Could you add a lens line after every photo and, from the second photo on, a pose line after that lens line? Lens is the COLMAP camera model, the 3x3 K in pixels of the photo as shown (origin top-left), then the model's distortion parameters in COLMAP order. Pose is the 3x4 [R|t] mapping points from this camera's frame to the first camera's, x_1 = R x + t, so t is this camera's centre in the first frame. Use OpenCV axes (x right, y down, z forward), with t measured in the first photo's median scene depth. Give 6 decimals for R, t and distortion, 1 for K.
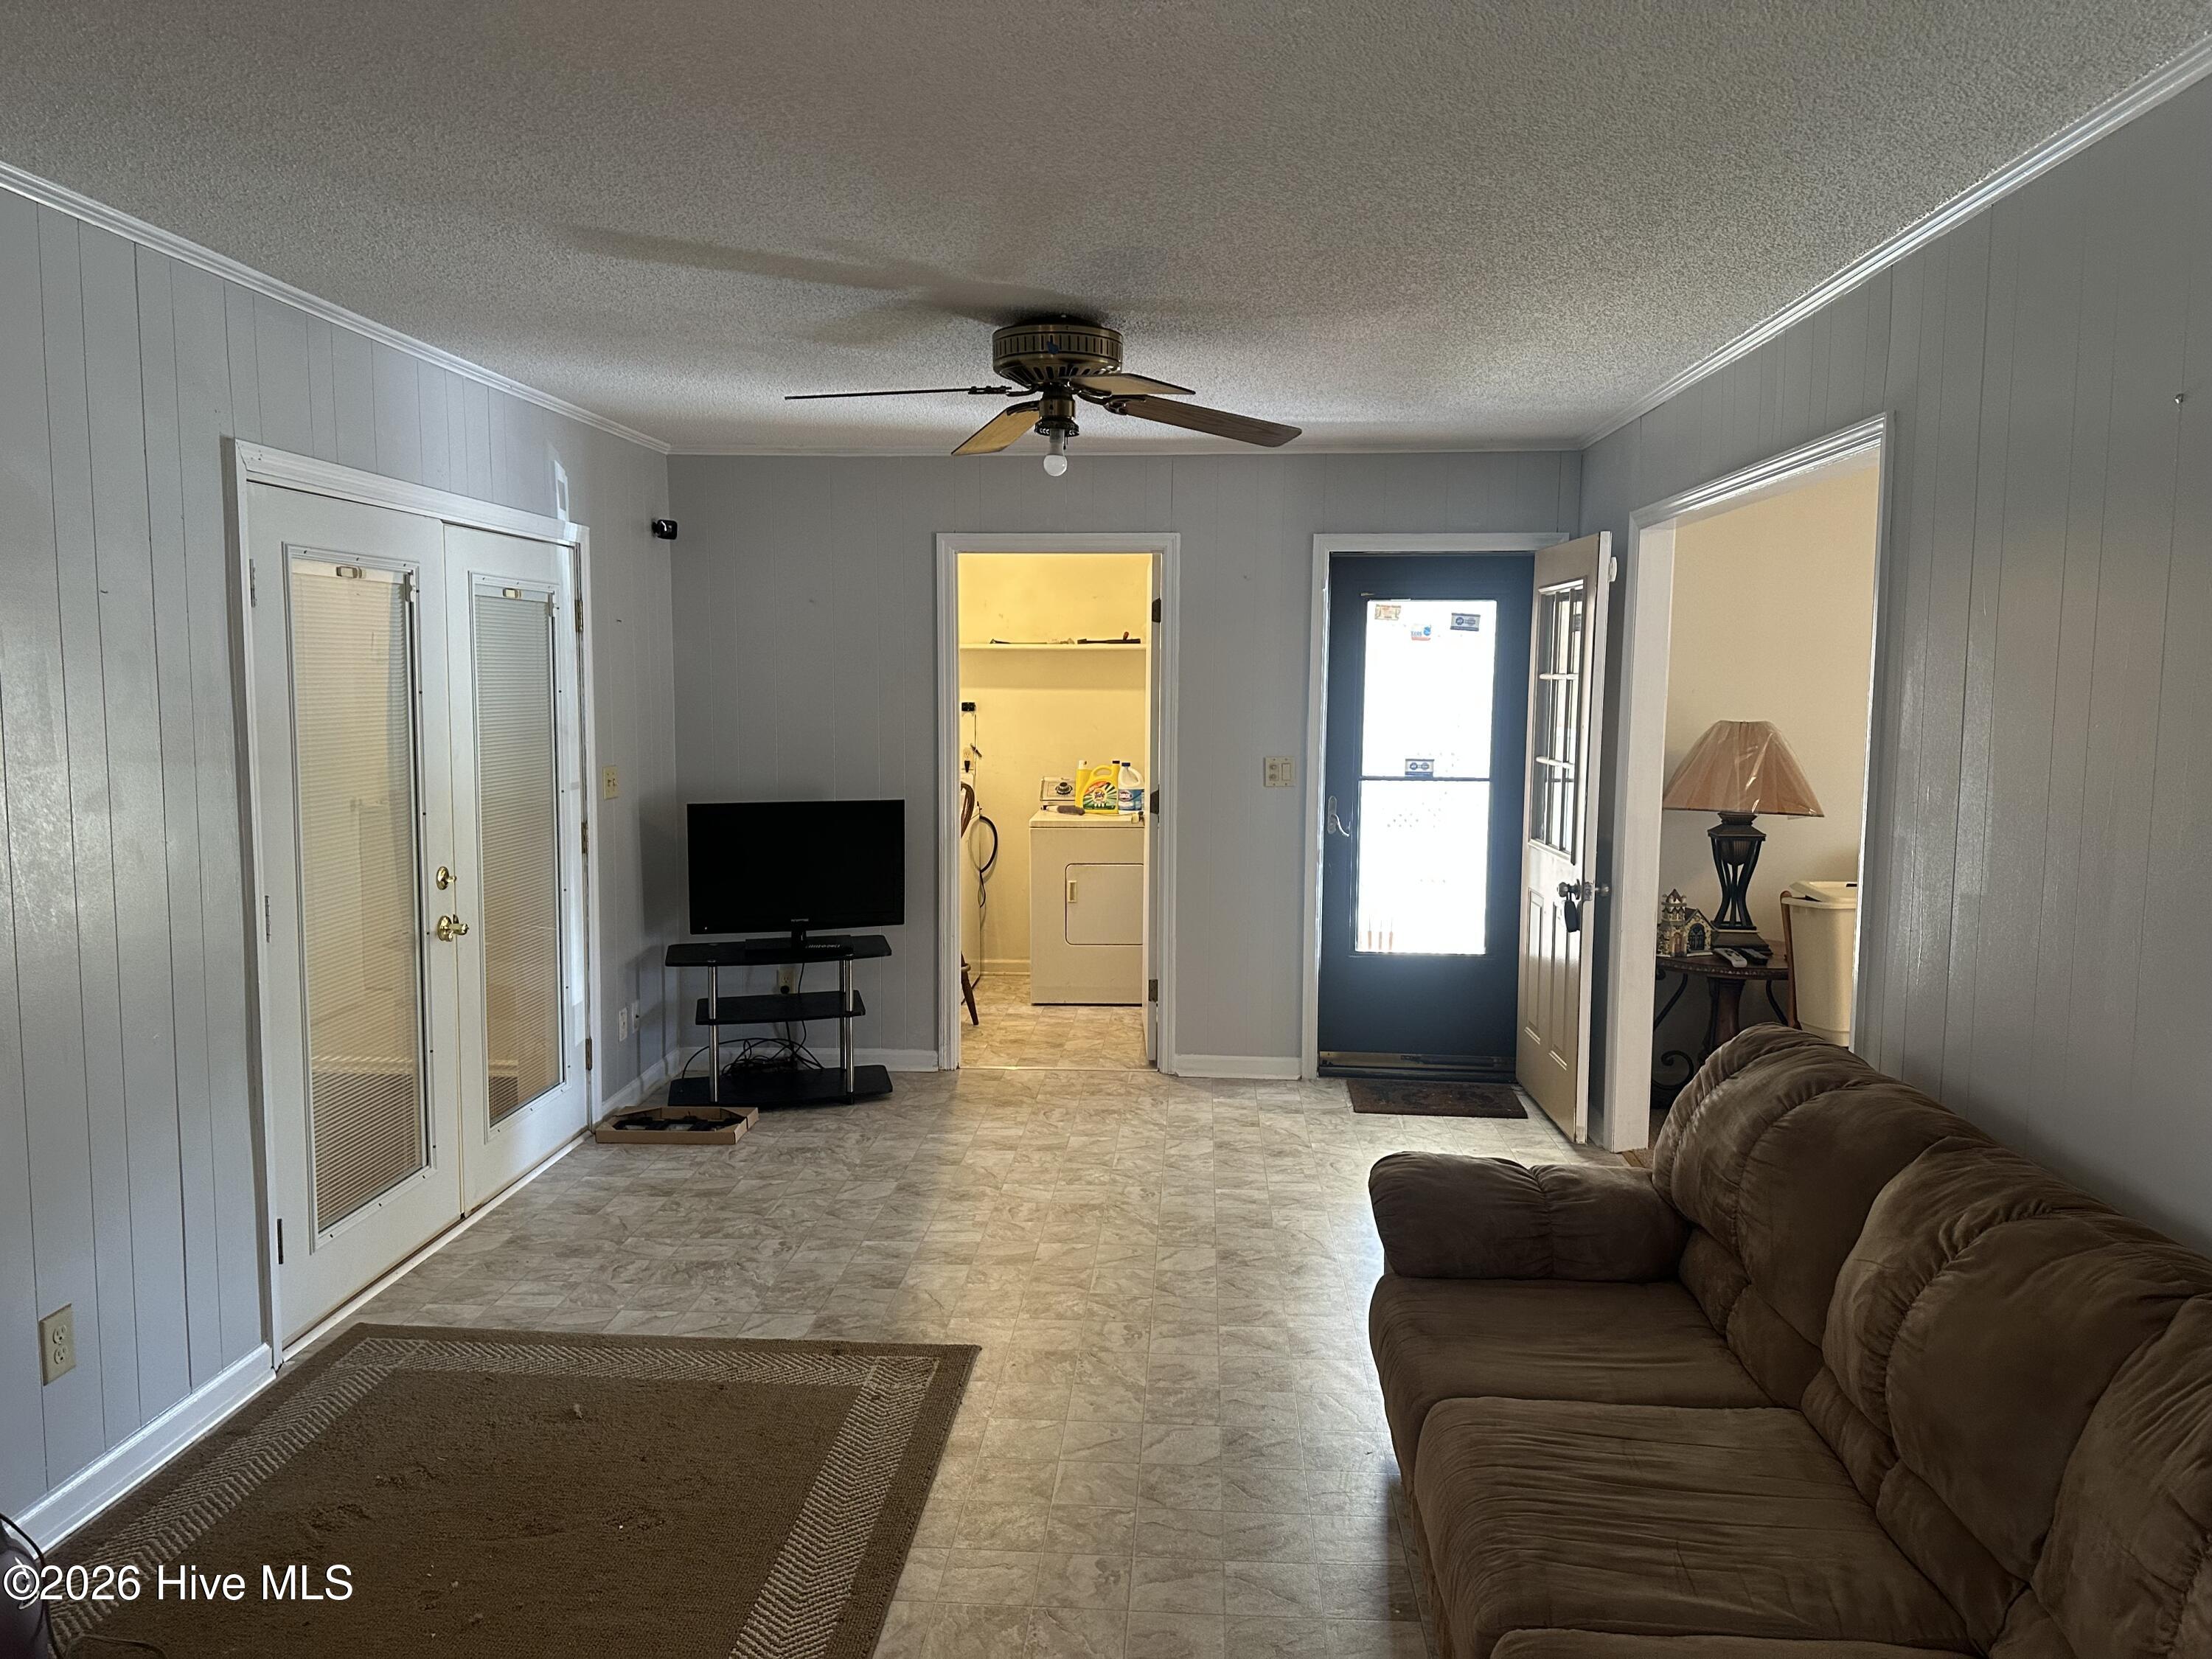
lens RADIAL K [[1544.7, 0, 1120.0], [0, 1544.7, 822.8], [0, 0, 1]] dist [0.074880, -0.074776]
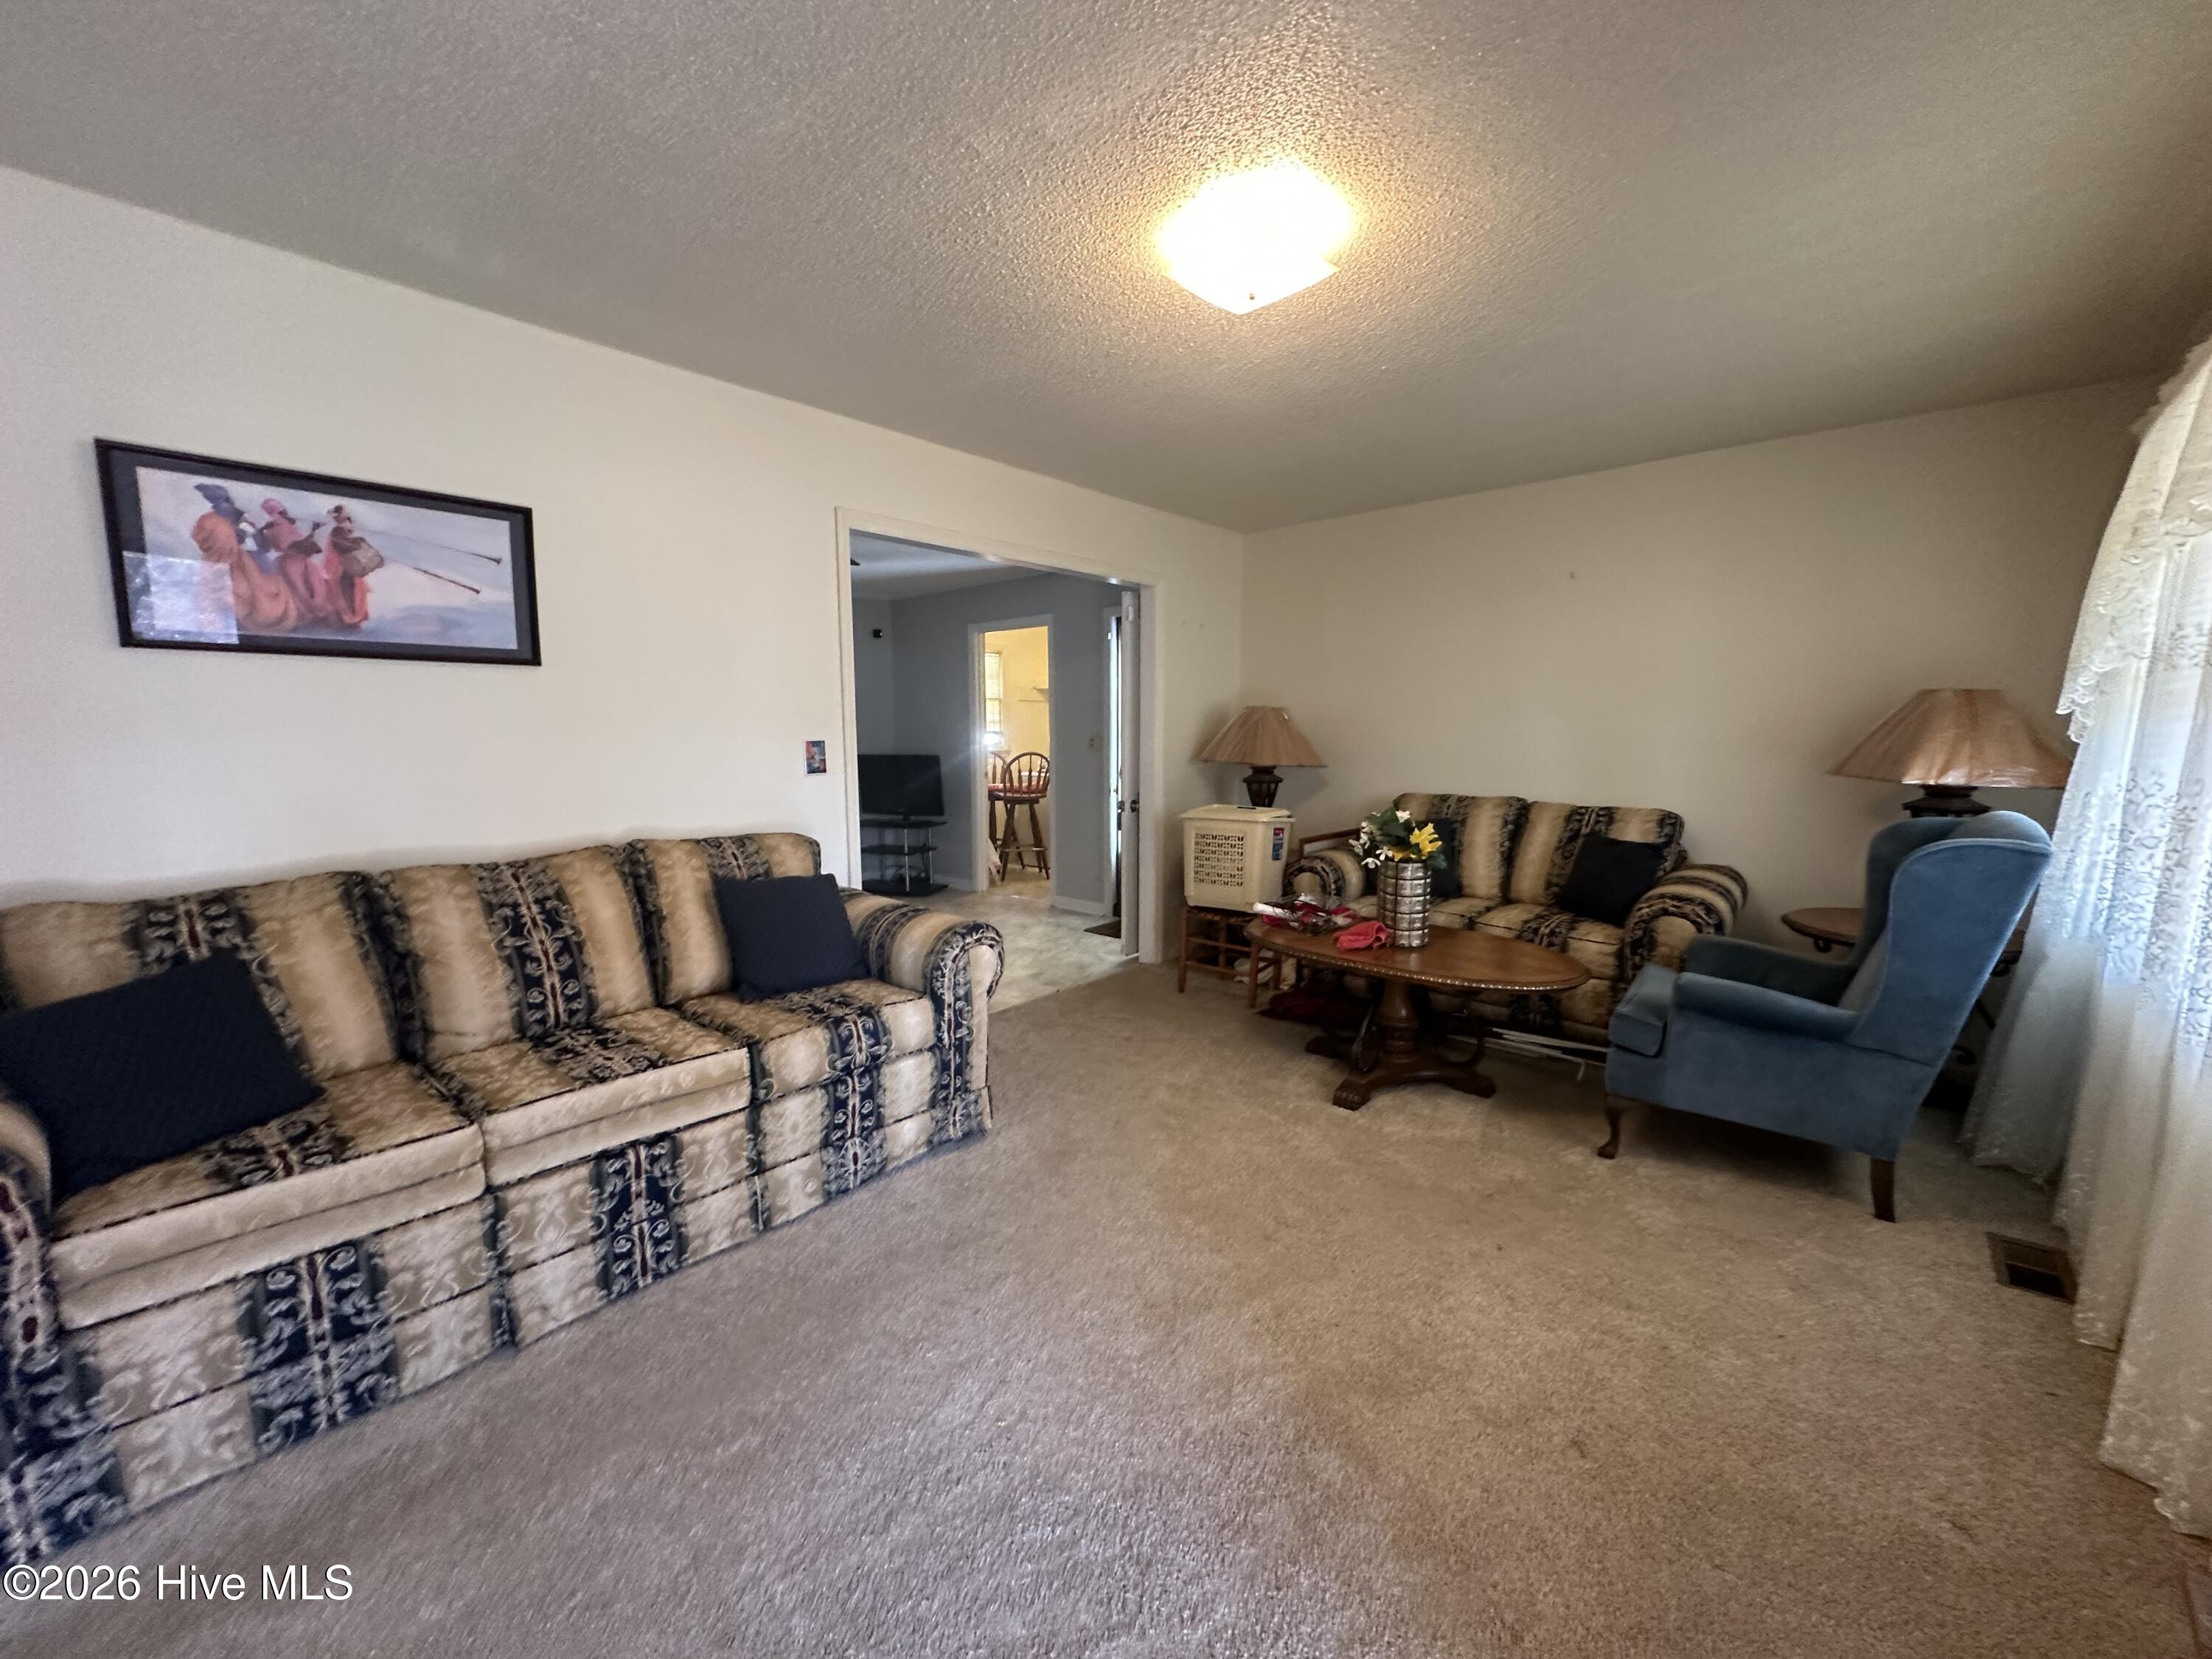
lens RADIAL K [[883.6, 0, 1090.2], [0, 883.6, 841.9], [0, 0, 1]] dist [-0.004358, 0.002164]
pose [[0.776109, 0.074912, -0.626133, 0.876415], [-0.056823, 0.997187, 0.048872, 0.037110], [0.628033, -0.002351, 0.778183, 0.225880]]
